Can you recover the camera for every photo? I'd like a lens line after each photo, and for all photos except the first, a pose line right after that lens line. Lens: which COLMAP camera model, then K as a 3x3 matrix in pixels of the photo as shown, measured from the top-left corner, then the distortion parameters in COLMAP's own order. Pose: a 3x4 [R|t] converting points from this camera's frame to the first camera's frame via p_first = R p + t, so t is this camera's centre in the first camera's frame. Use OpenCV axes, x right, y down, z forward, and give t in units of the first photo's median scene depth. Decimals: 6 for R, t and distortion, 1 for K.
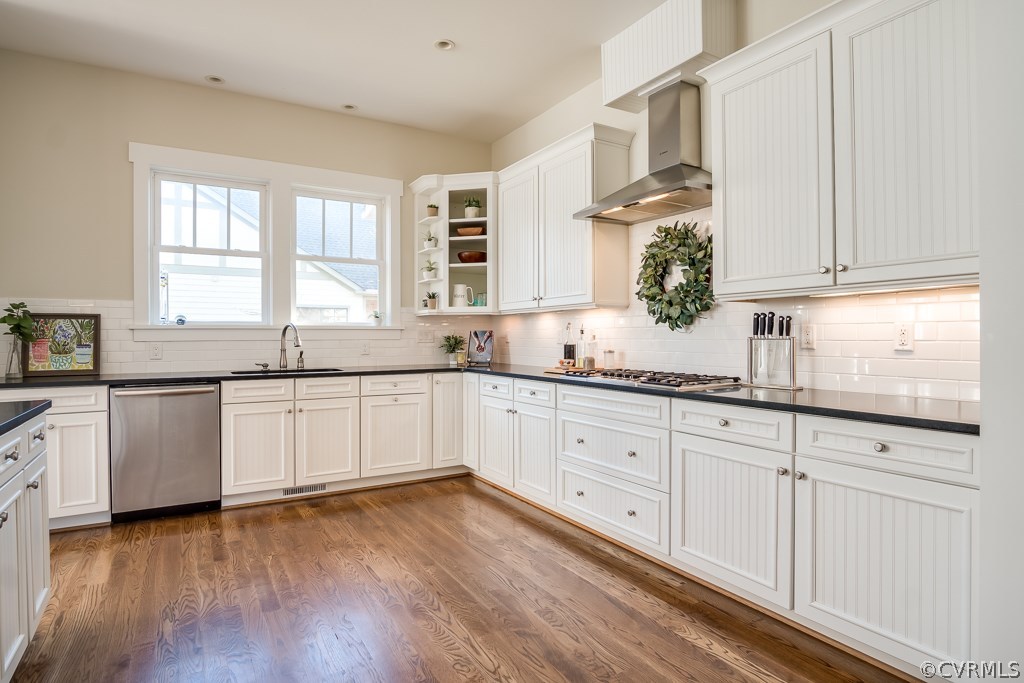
lens RADIAL K [[551.0, 0, 512.1], [0, 551.0, 343.4], [0, 0, 1]] dist [-0.029786, 0.001726]
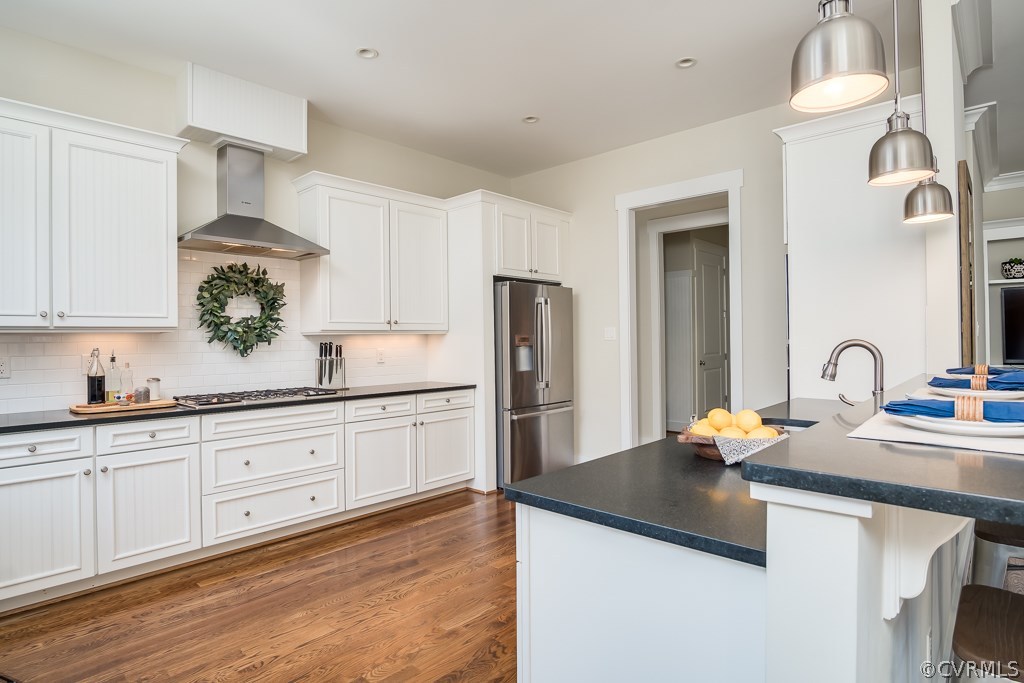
lens RADIAL K [[551.0, 0, 511.6], [0, 551.0, 340.5], [0, 0, 1]] dist [-0.029786, 0.001726]
pose [[-0.284925, 0.006753, 0.958526, -0.884412], [0.026337, 0.999653, 0.000786, -0.036767], [-0.958188, 0.025469, -0.285004, 0.705359]]
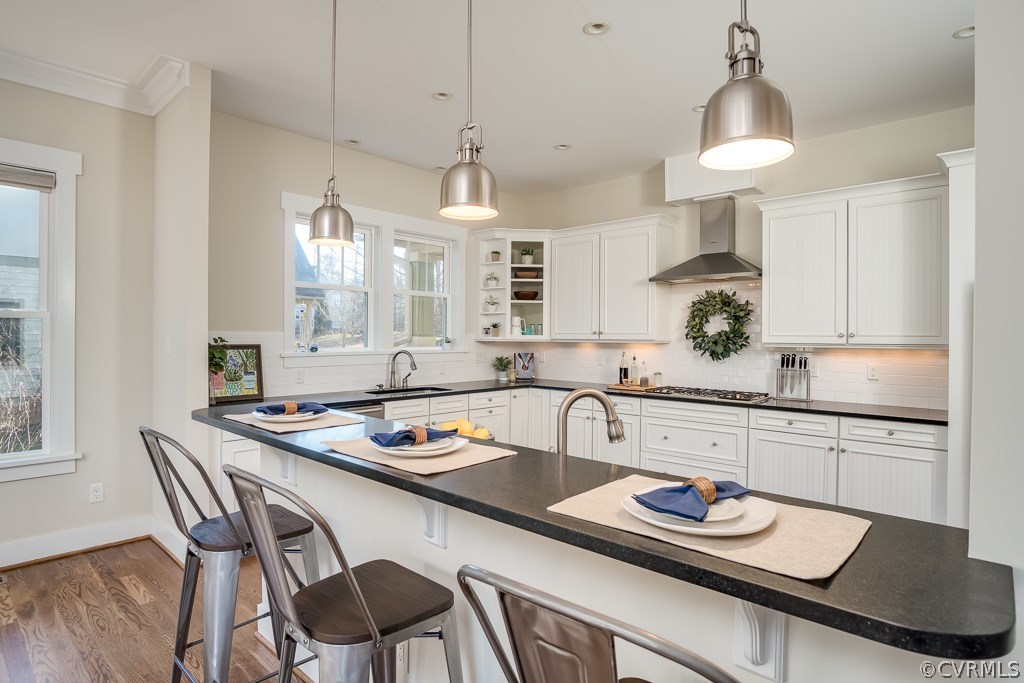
lens RADIAL K [[551.0, 0, 516.5], [0, 551.0, 342.8], [0, 0, 1]] dist [-0.029786, 0.001726]
pose [[0.957690, 0.006950, 0.287719, -0.589995], [-0.007316, 0.999973, 0.000194, -0.062977], [-0.287710, -0.002291, 0.957715, -0.246471]]
